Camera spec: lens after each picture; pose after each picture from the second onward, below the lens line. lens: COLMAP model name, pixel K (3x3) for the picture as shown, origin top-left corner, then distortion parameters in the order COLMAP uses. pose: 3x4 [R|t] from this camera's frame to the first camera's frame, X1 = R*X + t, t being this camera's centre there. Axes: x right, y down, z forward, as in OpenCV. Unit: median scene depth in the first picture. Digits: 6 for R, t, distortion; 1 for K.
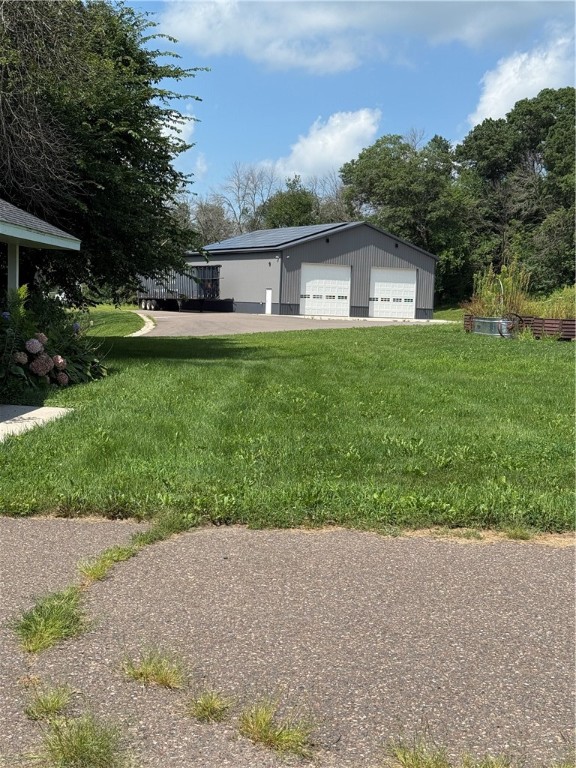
lens RADIAL K [[1052.5, 0, 287.9], [0, 1052.5, 384.0], [0, 0, 1]] dist [0.065230, 0.000000]
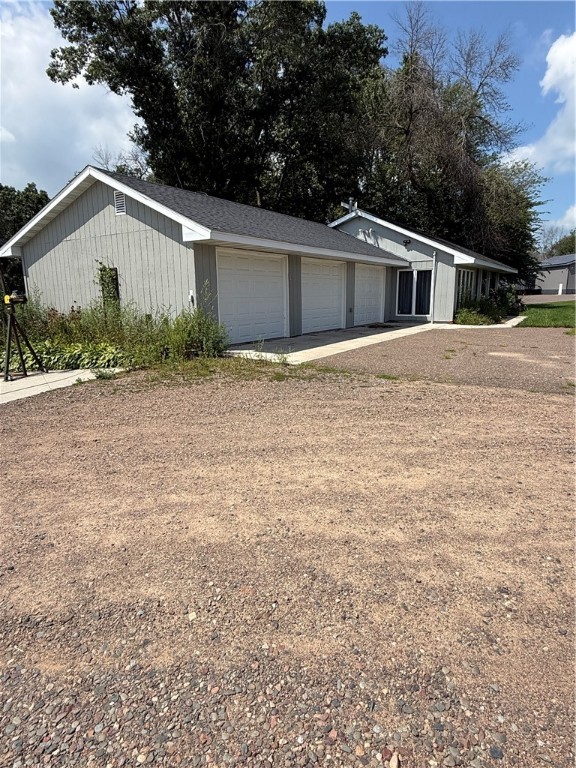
lens RADIAL K [[443.6, 0, 288.8], [0, 443.6, 382.2], [0, 0, 1]] dist [0.001039, 0.000333]
pose [[0.855590, 0.054050, -0.514824, -0.015751], [0.004164, 0.993783, 0.111256, 0.011597], [0.517637, -0.097333, 0.850046, -0.123545]]
